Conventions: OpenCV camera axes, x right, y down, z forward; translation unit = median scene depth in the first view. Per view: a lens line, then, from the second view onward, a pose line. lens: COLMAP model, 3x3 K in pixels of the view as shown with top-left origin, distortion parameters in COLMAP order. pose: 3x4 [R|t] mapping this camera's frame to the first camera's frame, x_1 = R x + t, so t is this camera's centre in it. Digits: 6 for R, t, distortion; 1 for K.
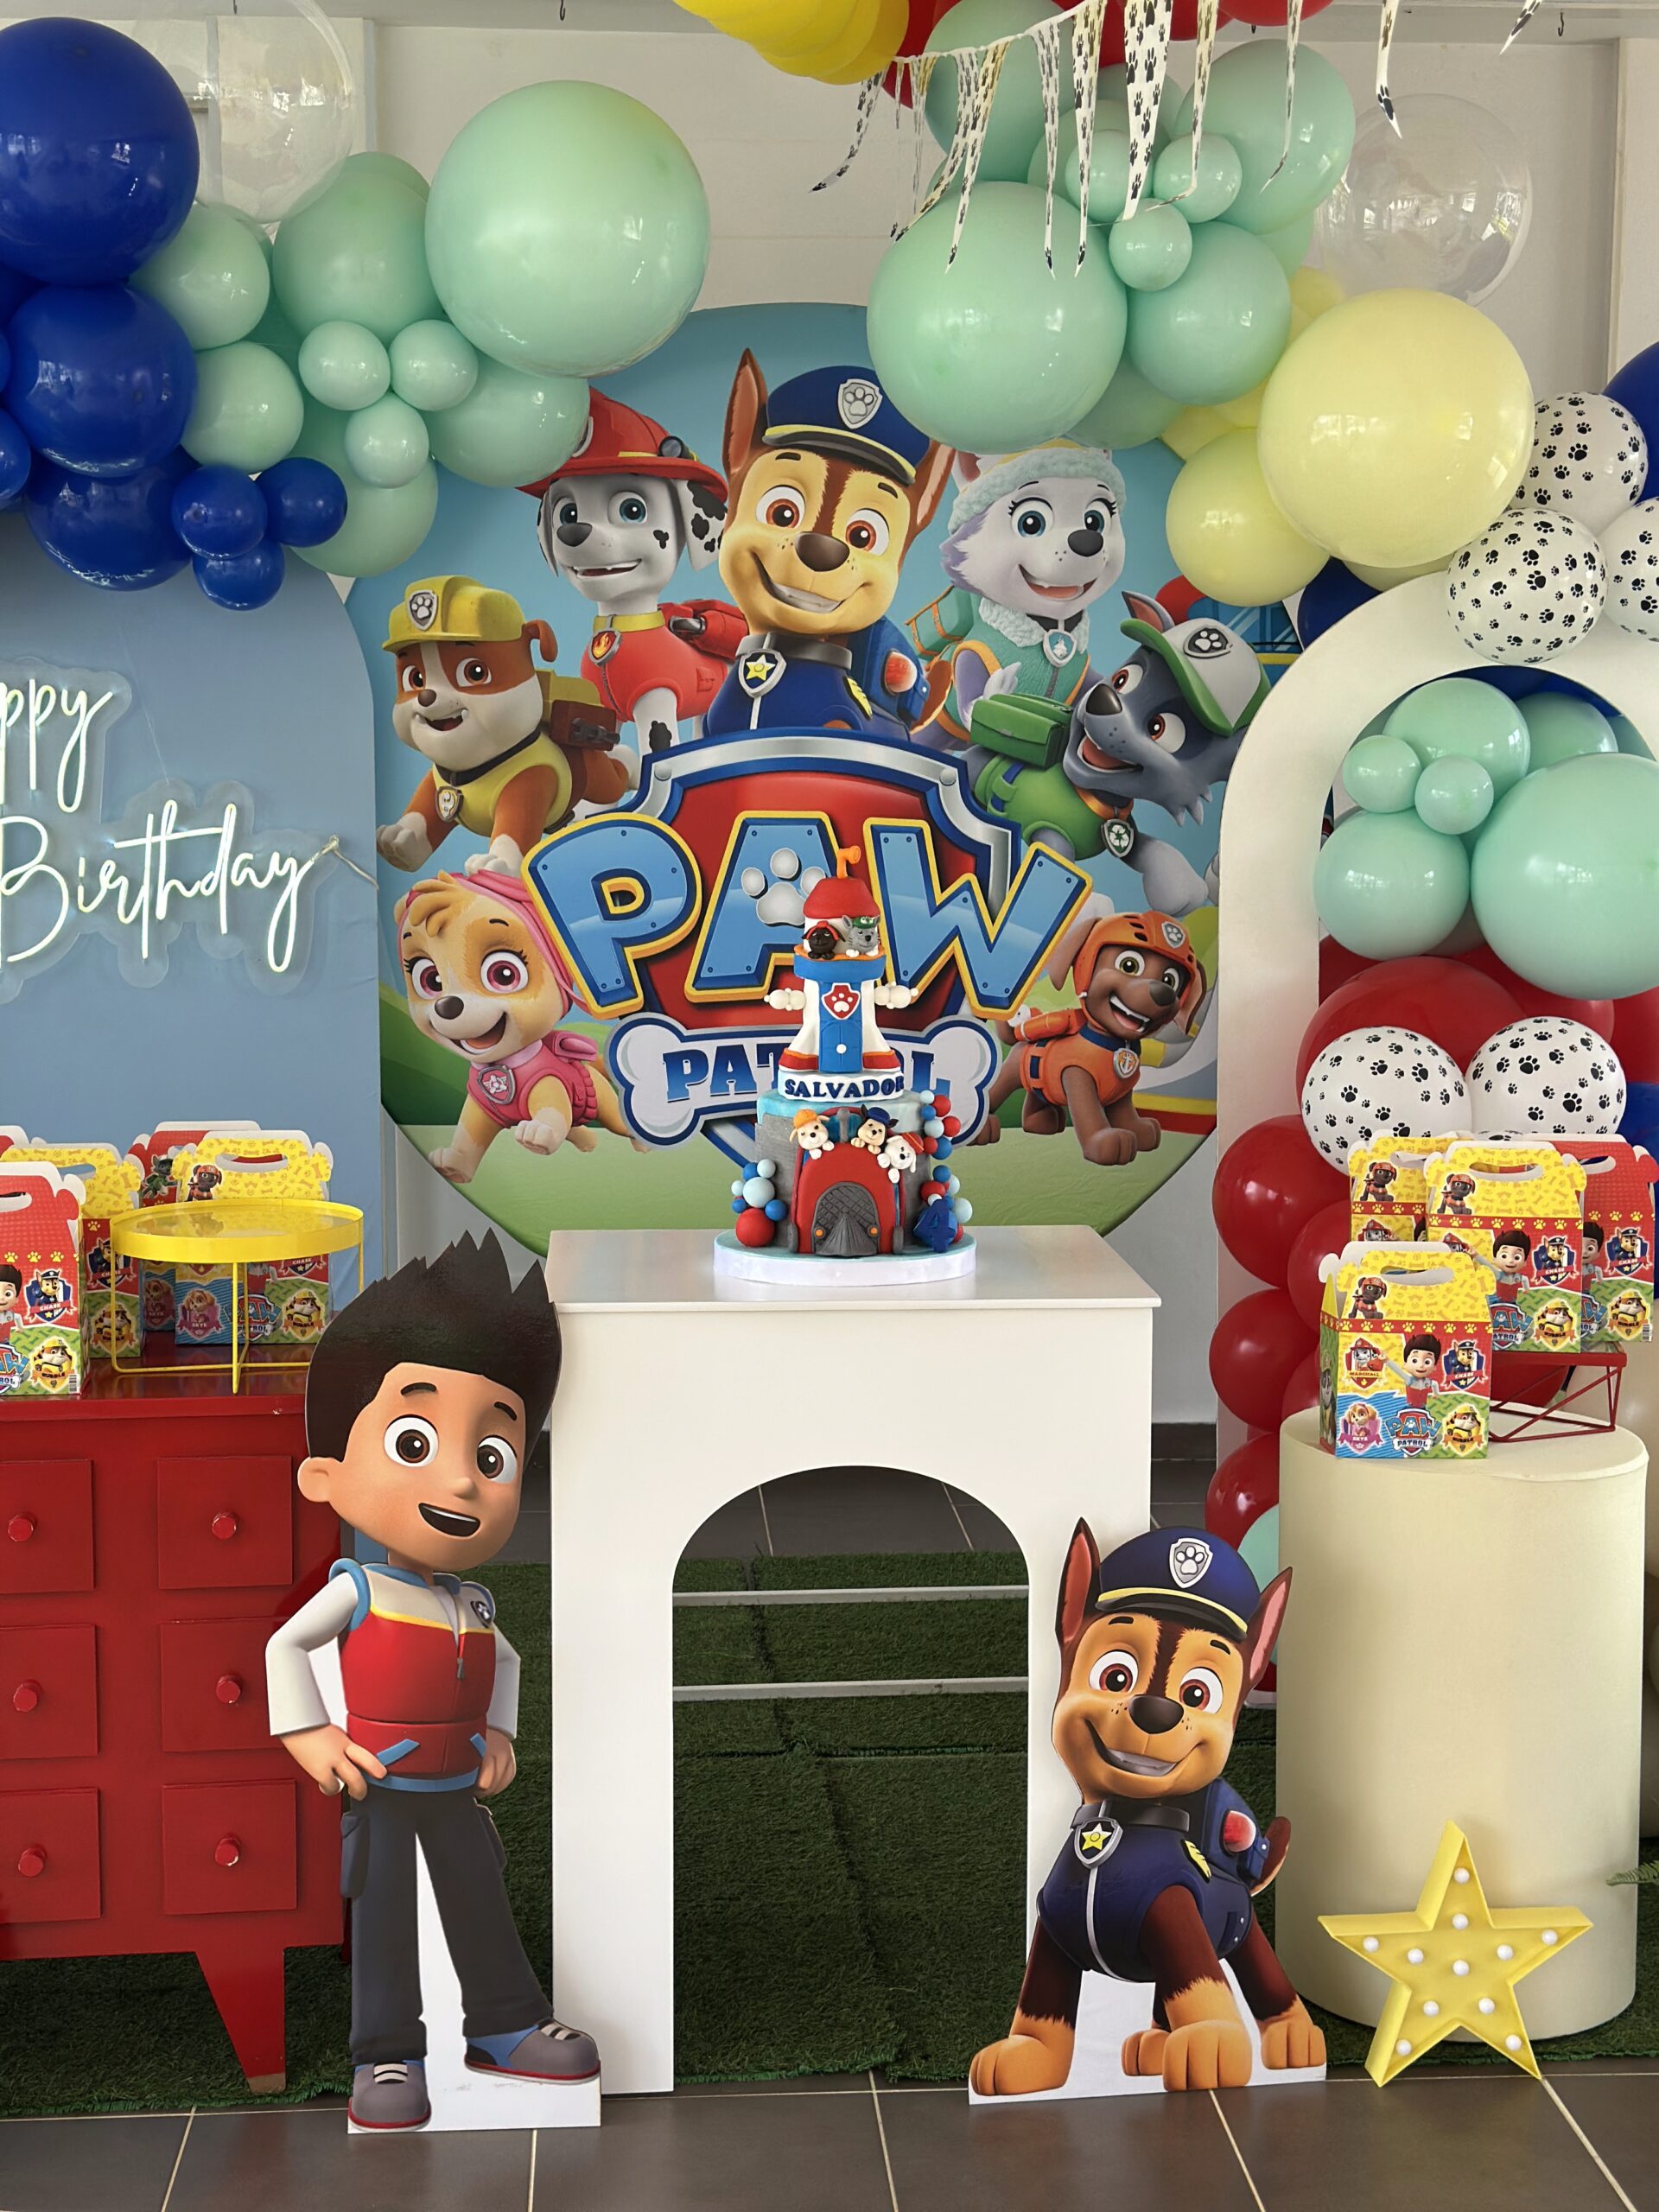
lens RADIAL K [[3077.7, 0, 799.0], [0, 3077.7, 1126.7], [0, 0, 1]] dist [0.123780, 0.000000]
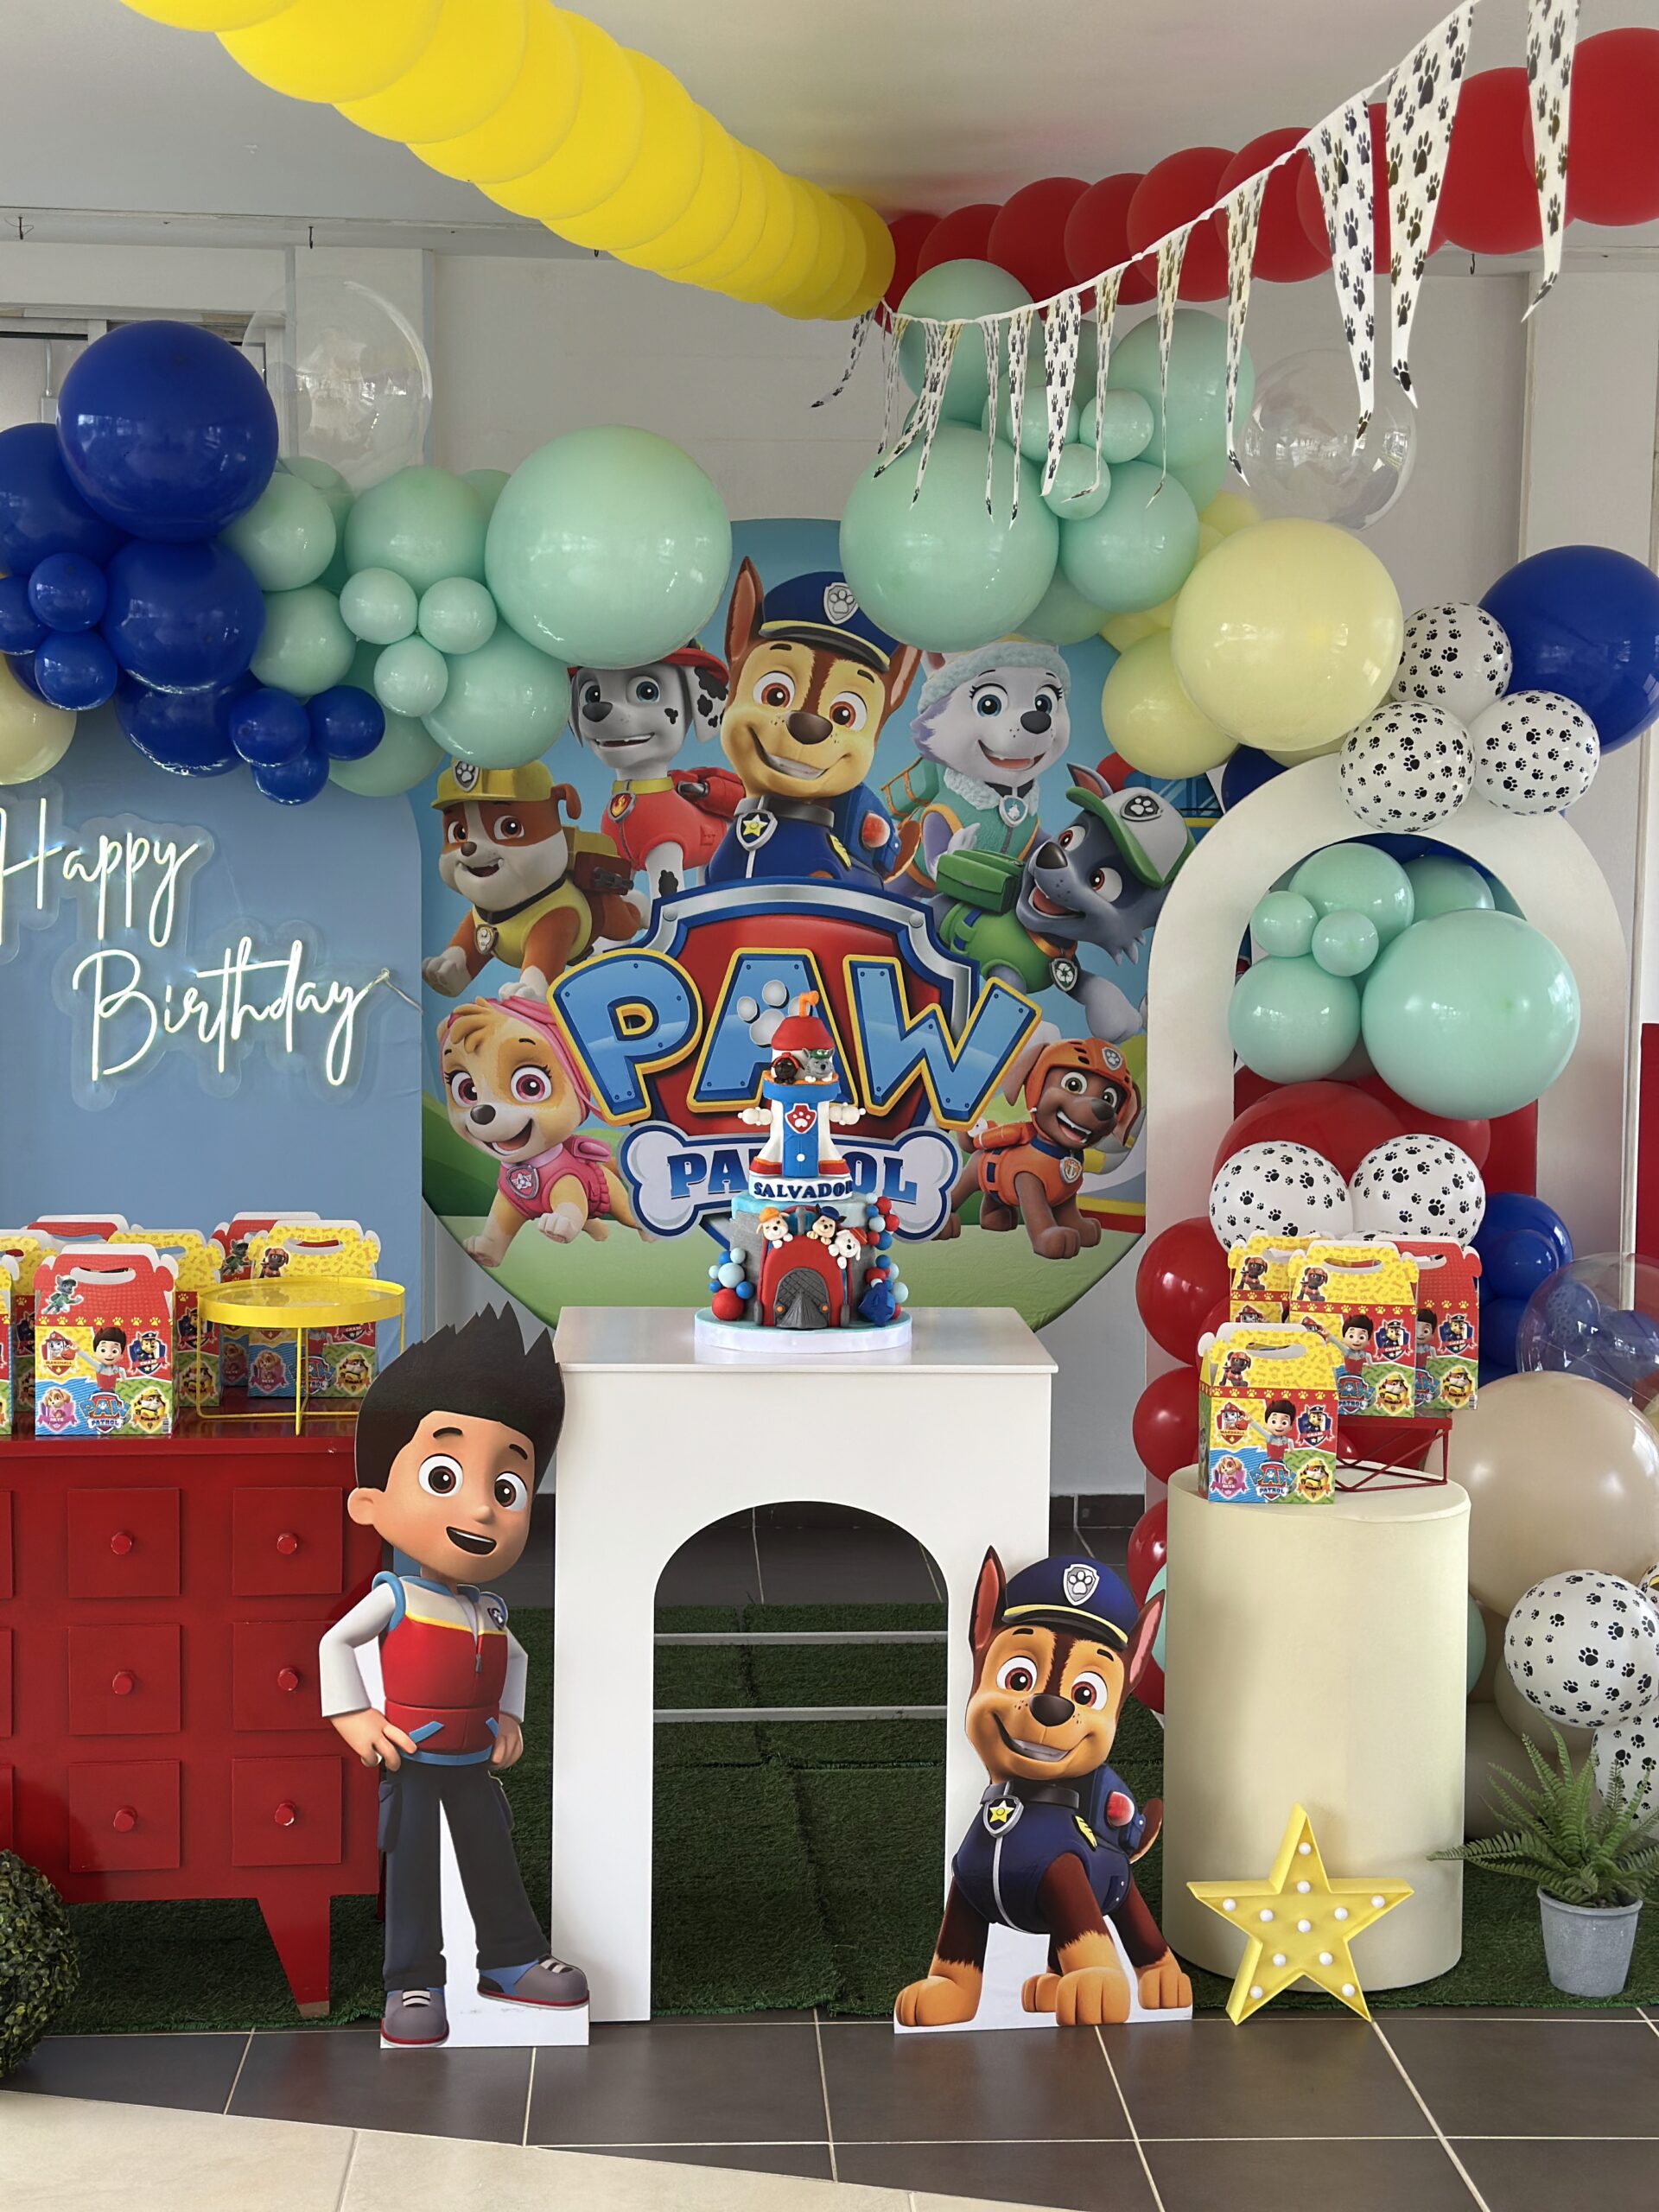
lens RADIAL K [[3077.7, 0, 815.2], [0, 3077.7, 1107.8], [0, 0, 1]] dist [0.123780, 0.000000]
pose [[0.999899, 0.010665, -0.009351, 0.024506], [-0.011003, 0.999260, -0.036863, -0.000195], [0.008951, 0.036962, 0.999277, -0.171085]]
